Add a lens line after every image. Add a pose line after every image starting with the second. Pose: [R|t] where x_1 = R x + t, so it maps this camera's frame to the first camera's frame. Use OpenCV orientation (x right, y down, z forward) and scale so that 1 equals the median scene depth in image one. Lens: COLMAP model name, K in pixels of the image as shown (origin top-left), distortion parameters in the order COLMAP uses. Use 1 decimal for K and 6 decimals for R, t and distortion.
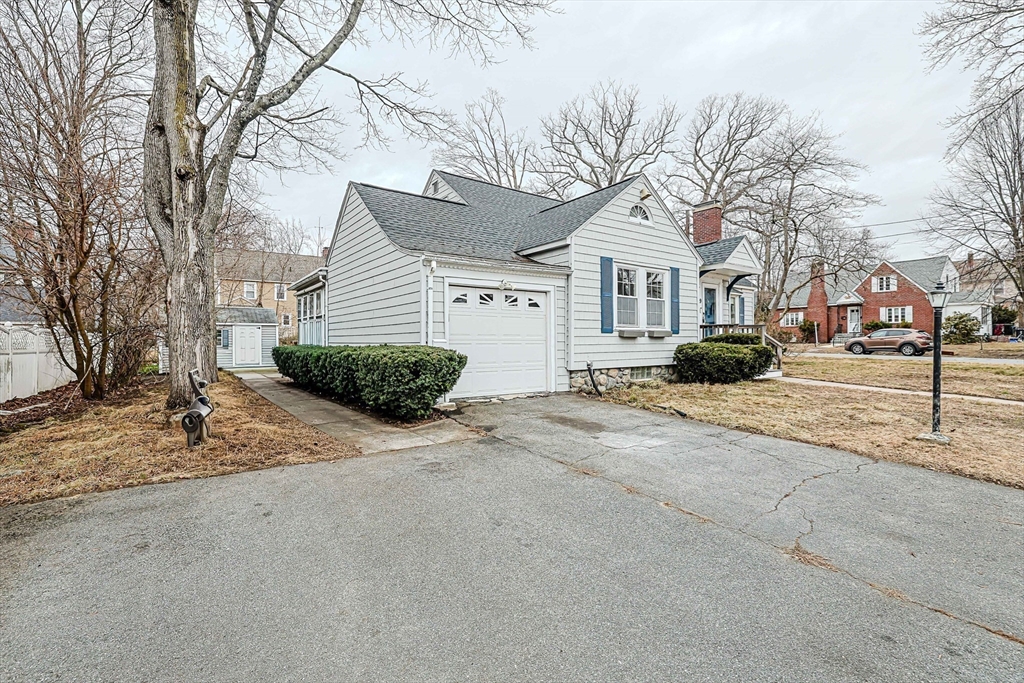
lens RADIAL K [[457.3, 0, 512.0], [0, 457.3, 341.5], [0, 0, 1]] dist [-0.023784, 0.000709]
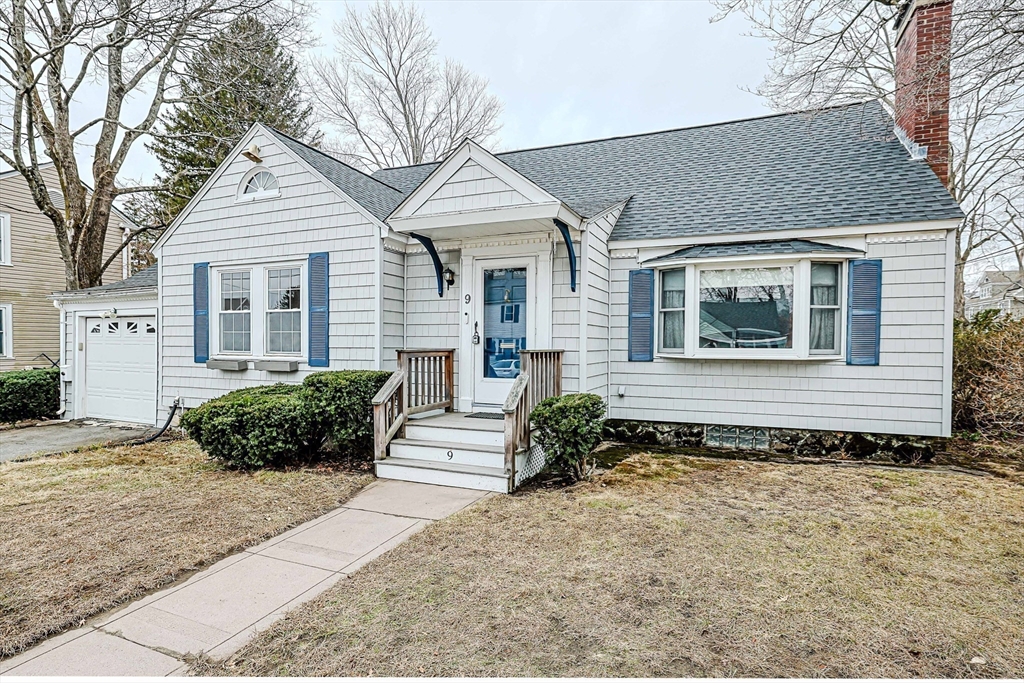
lens RADIAL K [[517.5, 0, 512.0], [0, 517.5, 341.5], [0, 0, 1]] dist [-0.000568, -0.000115]
pose [[0.508259, 0.009166, -0.861155, 1.282489], [-0.003807, 0.999958, 0.008396, -0.067253], [0.861196, -0.000989, 0.508273, 1.066938]]
